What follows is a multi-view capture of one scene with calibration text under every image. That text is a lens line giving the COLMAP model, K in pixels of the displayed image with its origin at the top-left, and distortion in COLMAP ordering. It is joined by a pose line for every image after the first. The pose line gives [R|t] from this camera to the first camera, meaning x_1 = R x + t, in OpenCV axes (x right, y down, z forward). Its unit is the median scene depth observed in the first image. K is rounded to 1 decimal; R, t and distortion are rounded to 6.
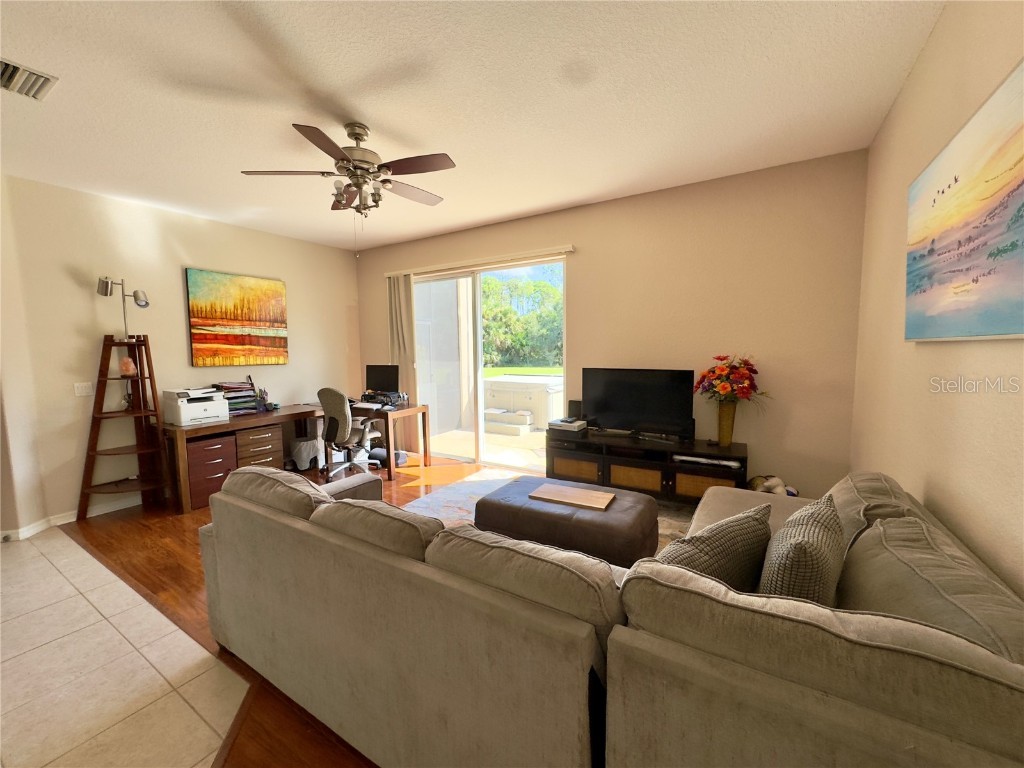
lens RADIAL K [[409.2, 0, 511.6], [0, 409.2, 383.4], [0, 0, 1]] dist [-0.003054, 0.000156]
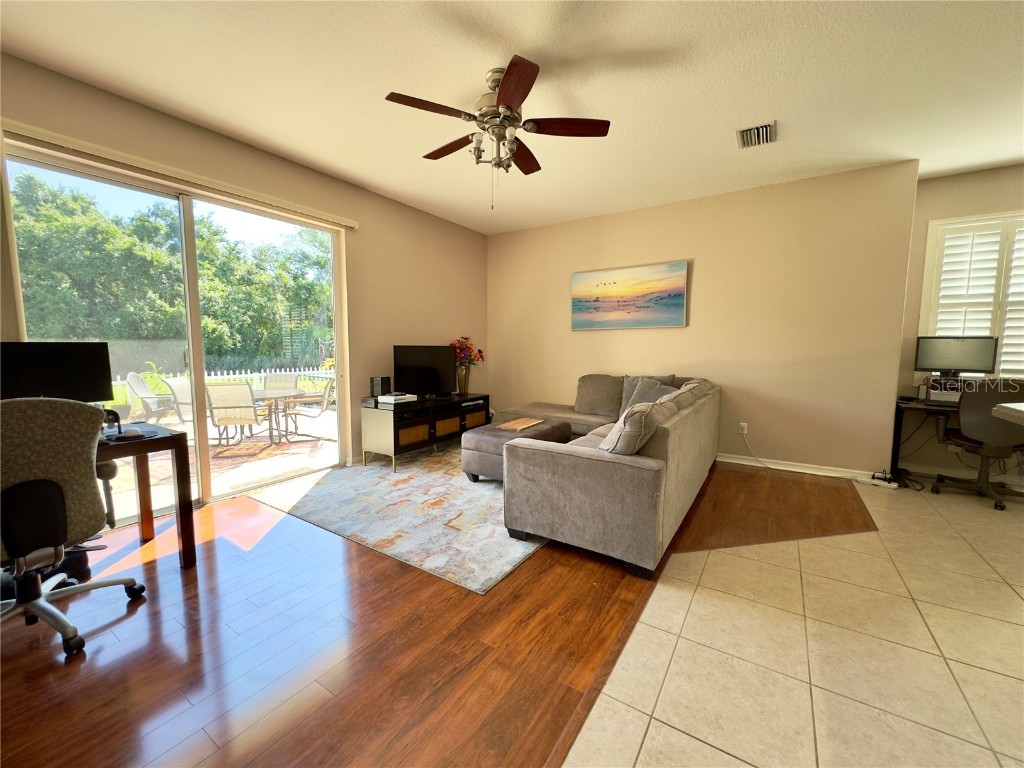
lens RADIAL K [[409.2, 0, 511.6], [0, 409.2, 383.4], [0, 0, 1]] dist [-0.003054, 0.000156]
pose [[0.025254, -0.072247, 0.997067, -1.460973], [0.088319, 0.993646, 0.069763, 0.023626], [-0.995772, 0.086298, 0.031475, 1.067246]]
